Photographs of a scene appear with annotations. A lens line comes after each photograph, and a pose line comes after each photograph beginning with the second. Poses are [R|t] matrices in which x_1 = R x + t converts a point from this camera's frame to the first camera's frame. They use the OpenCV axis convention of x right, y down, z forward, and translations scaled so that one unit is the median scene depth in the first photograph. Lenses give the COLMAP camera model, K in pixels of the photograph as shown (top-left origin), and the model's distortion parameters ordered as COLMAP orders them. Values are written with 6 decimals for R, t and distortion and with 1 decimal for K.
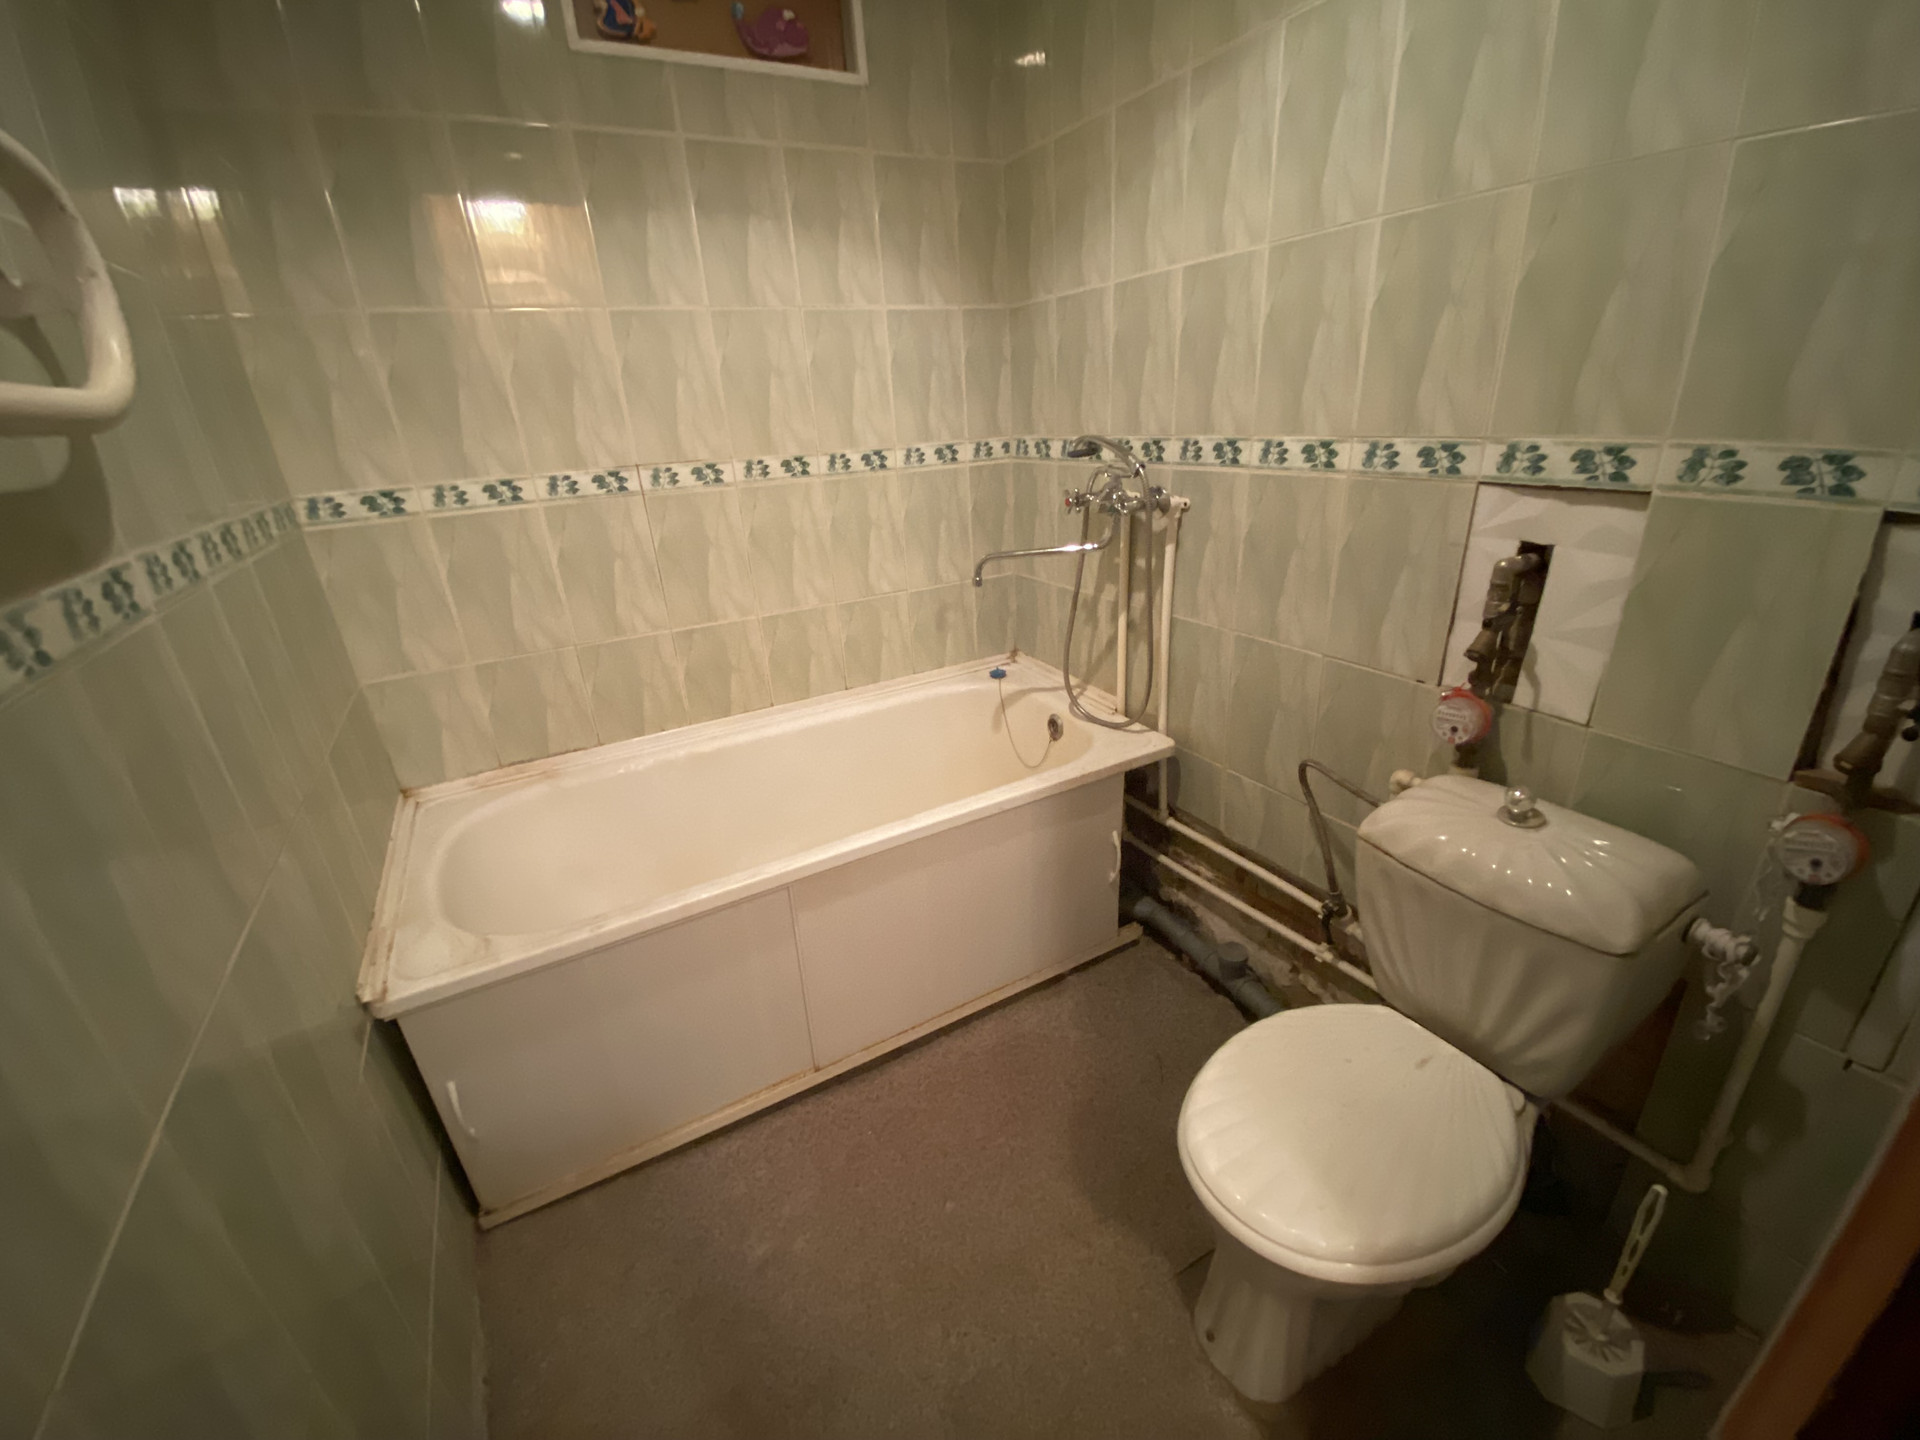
lens RADIAL K [[765.8, 0, 958.0], [0, 765.8, 714.9], [0, 0, 1]] dist [0.028908, -0.027650]
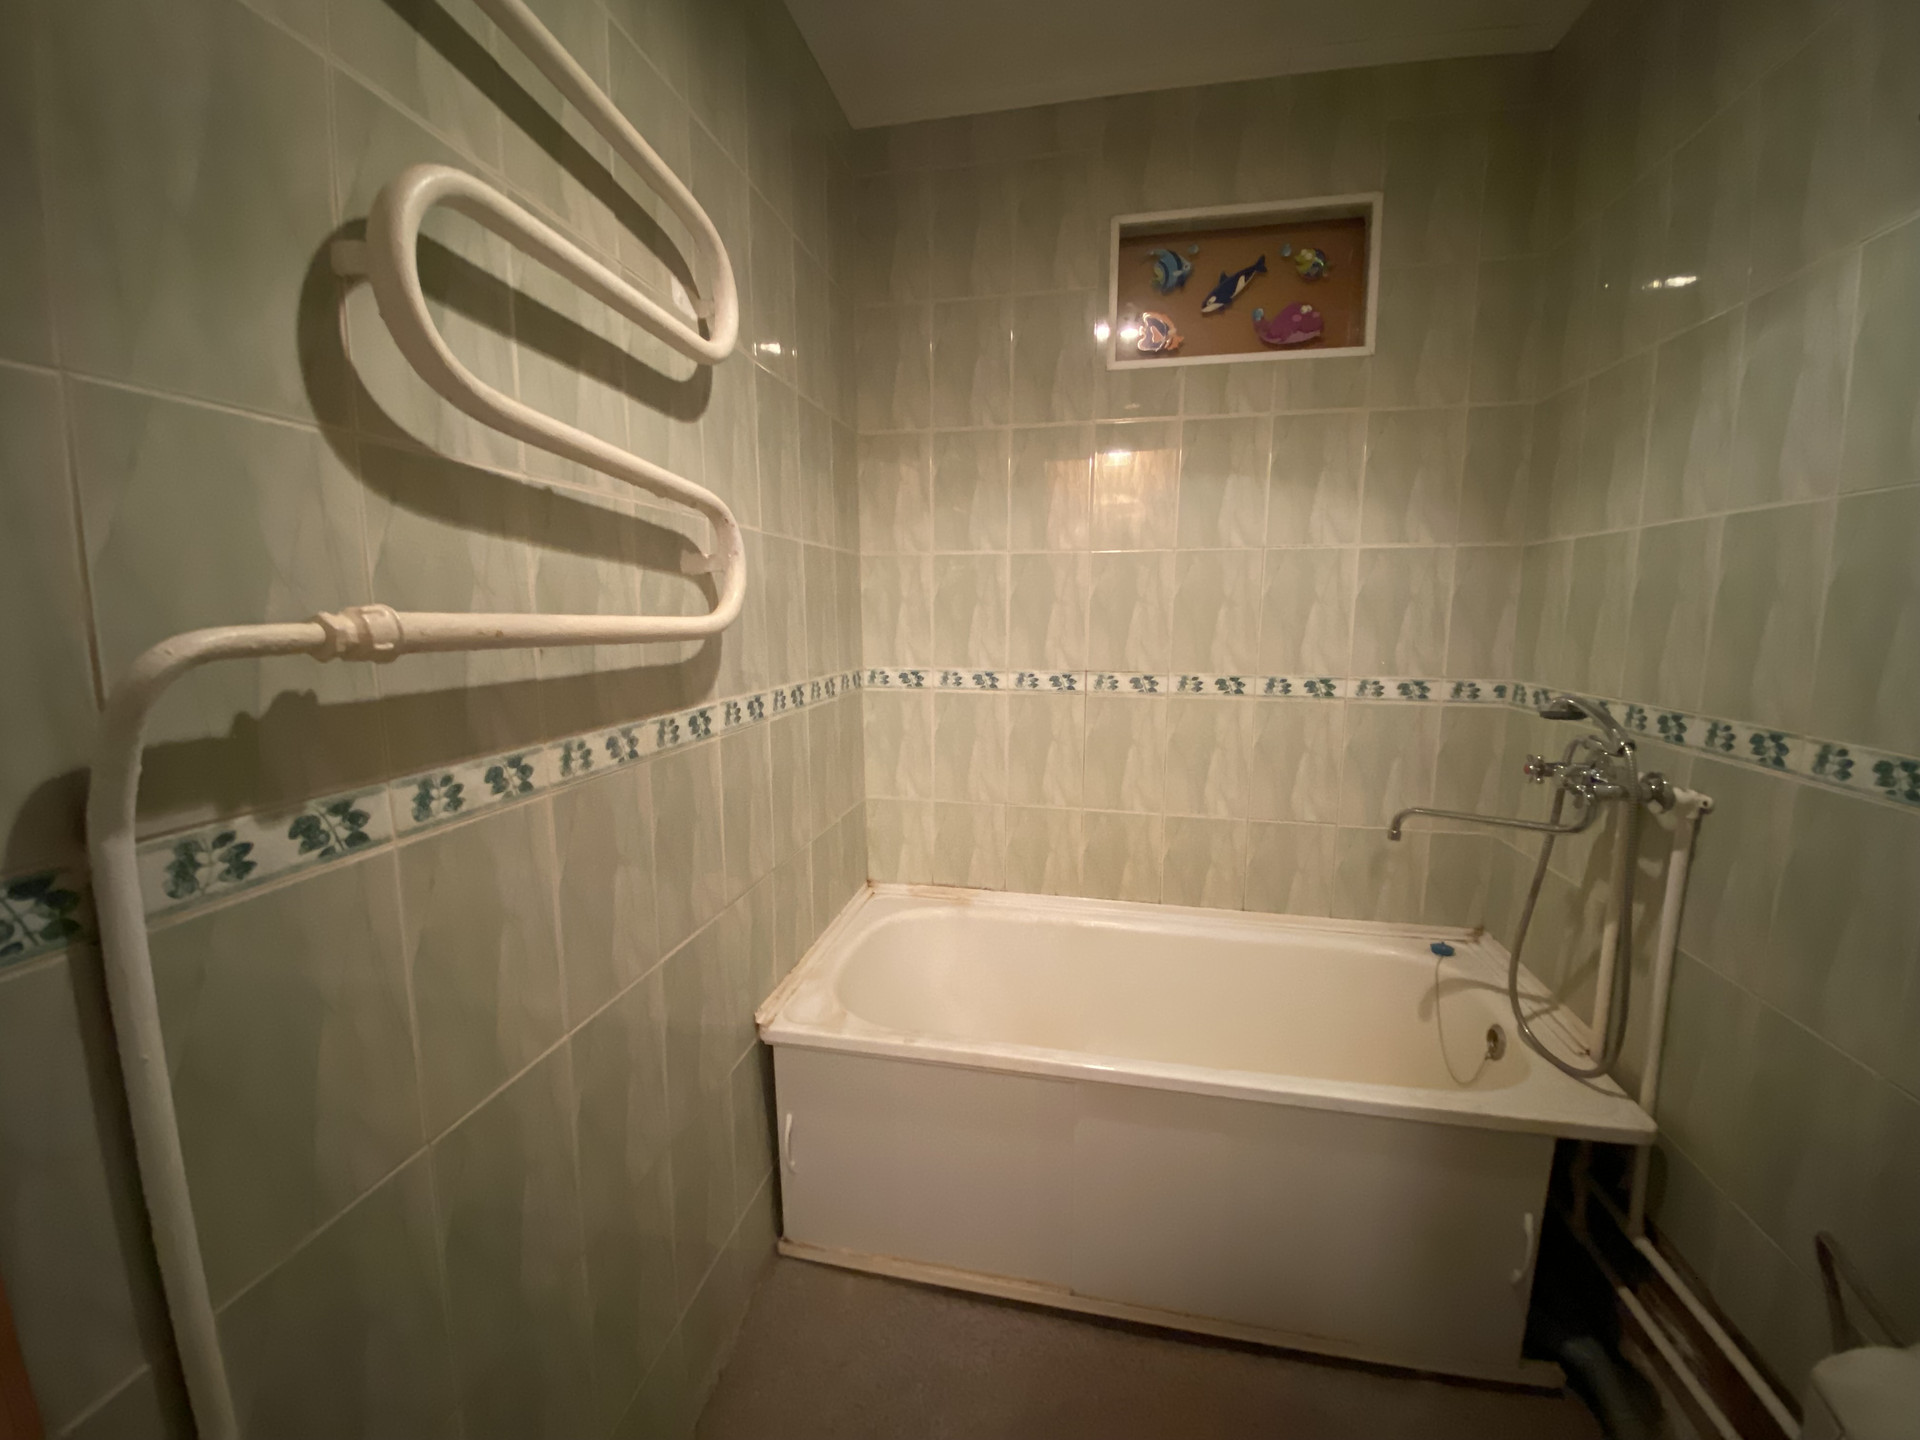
lens RADIAL K [[762.6, 0, 960.0], [0, 762.6, 720.0], [0, 0, 1]] dist [0.029220, -0.024668]
pose [[0.762739, 0.150467, -0.628959, 0.188471], [-0.286881, 0.950352, -0.120546, -0.053551], [0.579594, 0.272381, 0.768036, 0.000791]]
